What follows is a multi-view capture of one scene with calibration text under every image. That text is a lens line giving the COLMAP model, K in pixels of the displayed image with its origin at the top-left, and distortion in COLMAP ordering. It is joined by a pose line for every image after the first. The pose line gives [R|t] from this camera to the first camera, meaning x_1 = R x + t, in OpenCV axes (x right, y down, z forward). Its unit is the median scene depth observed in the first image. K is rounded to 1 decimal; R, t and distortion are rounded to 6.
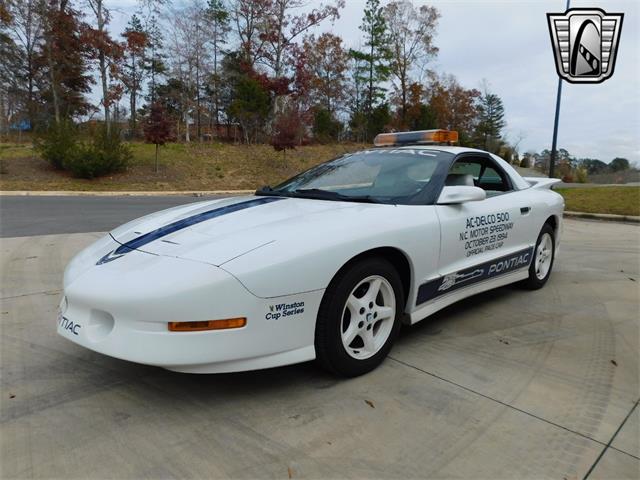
lens RADIAL K [[422.5, 0, 315.8], [0, 422.5, 235.7], [0, 0, 1]] dist [-0.076764, 0.060717]
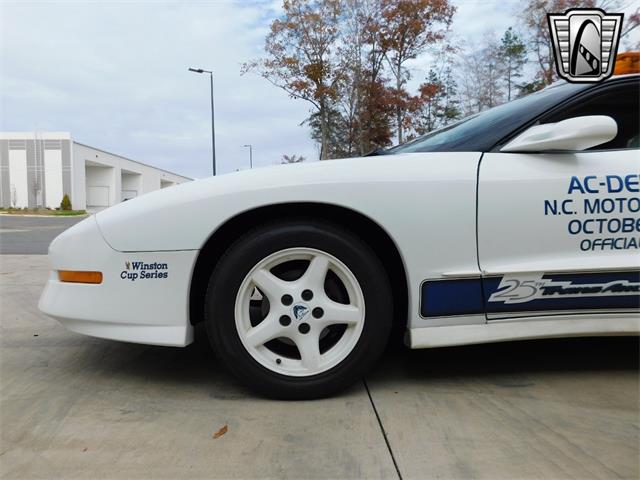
lens RADIAL K [[422.5, 0, 315.8], [0, 422.5, 235.7], [0, 0, 1]] dist [-0.076764, 0.060717]
pose [[0.761671, -0.000580, -0.647964, 0.036528], [-0.071285, 0.993855, -0.084684, 0.008245], [0.644031, 0.110692, 0.756949, 0.032294]]
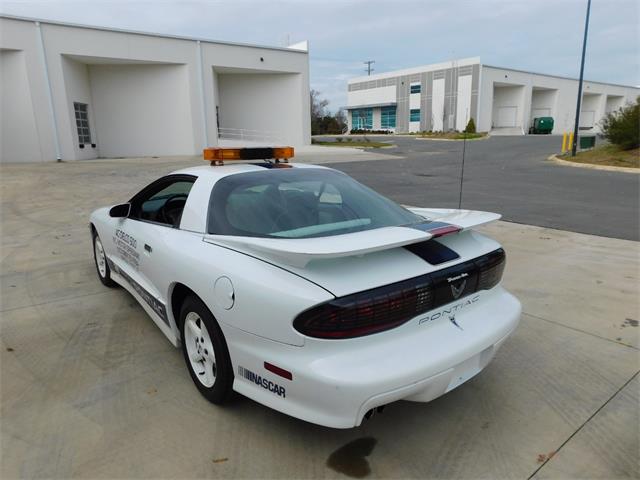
lens RADIAL K [[422.5, 0, 315.8], [0, 422.5, 235.7], [0, 0, 1]] dist [-0.076764, 0.060717]
pose [[-0.095048, 0.206500, -0.973819, 0.125086], [-0.128449, 0.967526, 0.217703, -0.030535], [0.987151, 0.145778, -0.065437, 0.134888]]
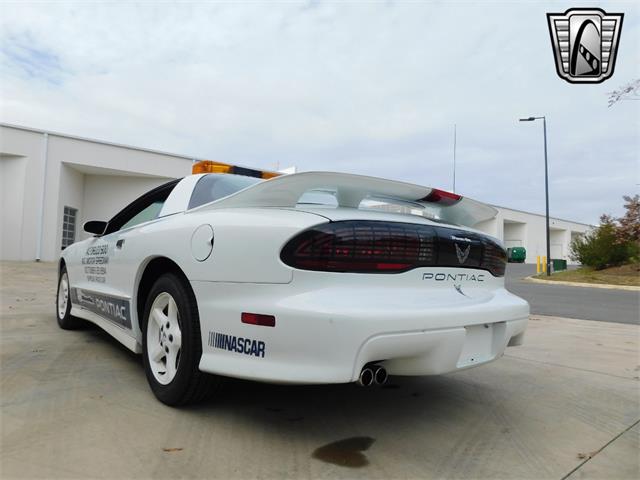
lens RADIAL K [[422.5, 0, 315.8], [0, 422.5, 235.7], [0, 0, 1]] dist [-0.076764, 0.060717]
pose [[-0.052128, -0.089789, -0.994596, 0.121717], [-0.171898, 0.981891, -0.079633, -0.007672], [0.983735, 0.166818, -0.066619, 0.136672]]
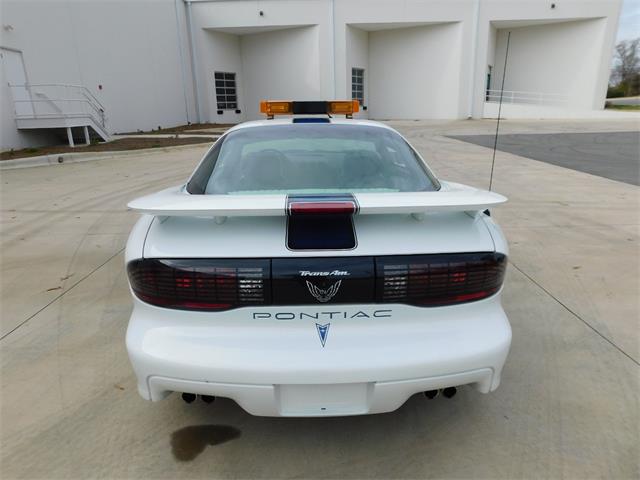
lens RADIAL K [[422.5, 0, 315.8], [0, 422.5, 235.7], [0, 0, 1]] dist [-0.076764, 0.060717]
pose [[-0.670974, 0.211971, -0.710536, 0.097039], [-0.094931, 0.925823, 0.365842, -0.033566], [0.735379, 0.312923, -0.601080, 0.175139]]
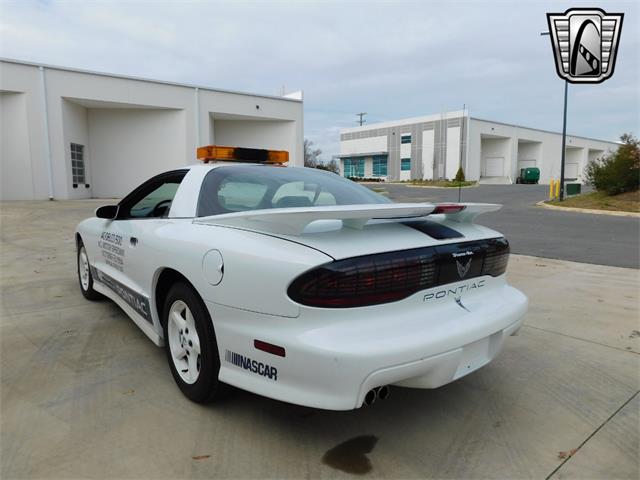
lens RADIAL K [[422.5, 0, 315.8], [0, 422.5, 235.7], [0, 0, 1]] dist [-0.076764, 0.060717]
pose [[-0.077216, 0.093227, -0.992646, 0.123341], [-0.143952, 0.984144, 0.103626, -0.020027], [0.986568, 0.150895, -0.062571, 0.135488]]
